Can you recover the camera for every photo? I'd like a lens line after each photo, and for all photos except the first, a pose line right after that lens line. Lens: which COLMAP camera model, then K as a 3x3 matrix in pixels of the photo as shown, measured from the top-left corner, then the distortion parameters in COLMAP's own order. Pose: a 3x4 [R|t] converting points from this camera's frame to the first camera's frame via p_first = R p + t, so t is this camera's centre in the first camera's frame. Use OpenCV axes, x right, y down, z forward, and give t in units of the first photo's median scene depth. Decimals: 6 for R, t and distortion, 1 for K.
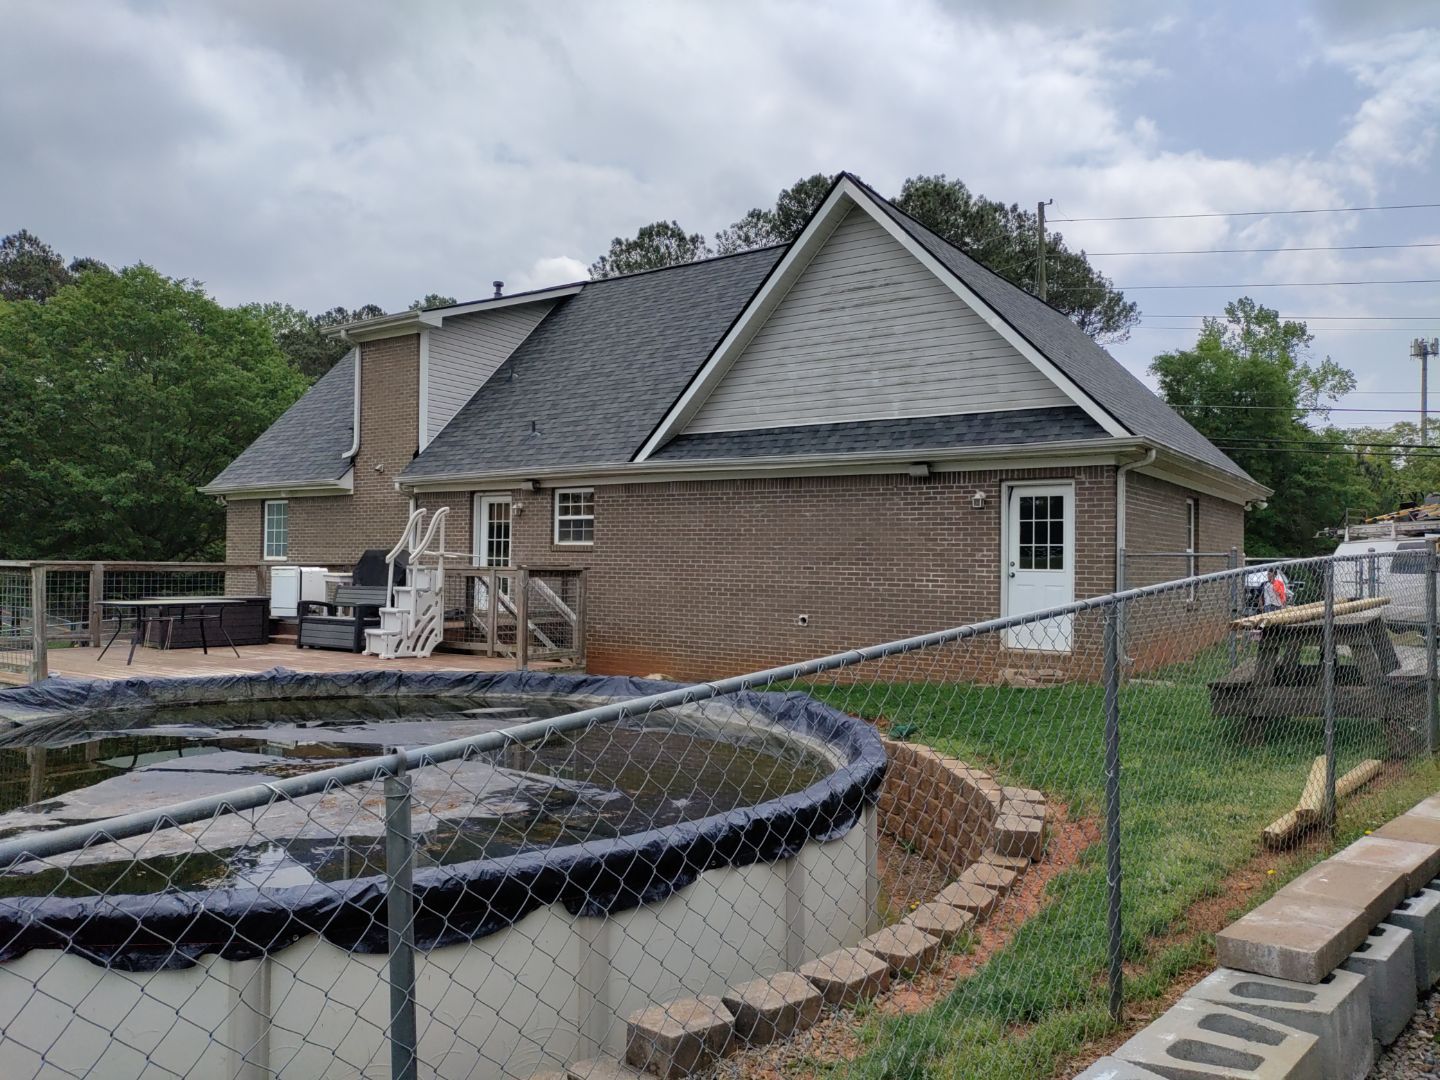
lens RADIAL K [[1078.3, 0, 724.9], [0, 1078.3, 532.3], [0, 0, 1]] dist [0.023179, -0.019046]
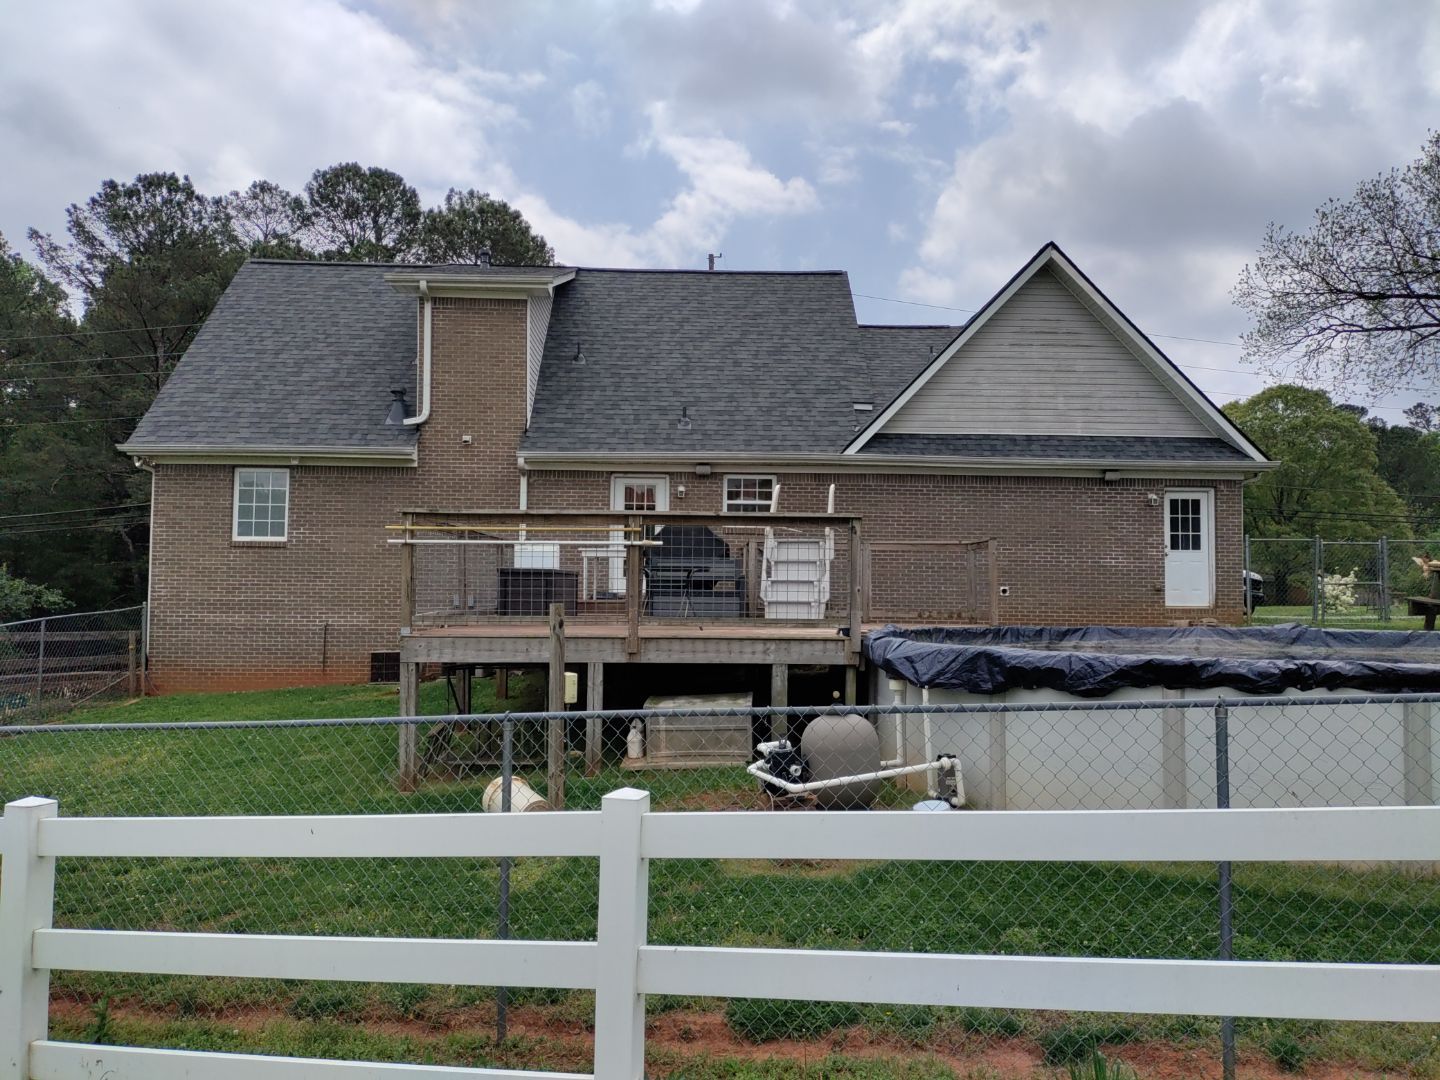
lens RADIAL K [[1078.3, 0, 730.9], [0, 1078.3, 548.3], [0, 0, 1]] dist [0.023179, -0.019046]
pose [[0.803920, 0.019215, 0.594428, -0.924862], [-0.017598, 0.999809, -0.008520, 0.048759], [-0.594478, -0.003612, 0.804104, 0.184750]]
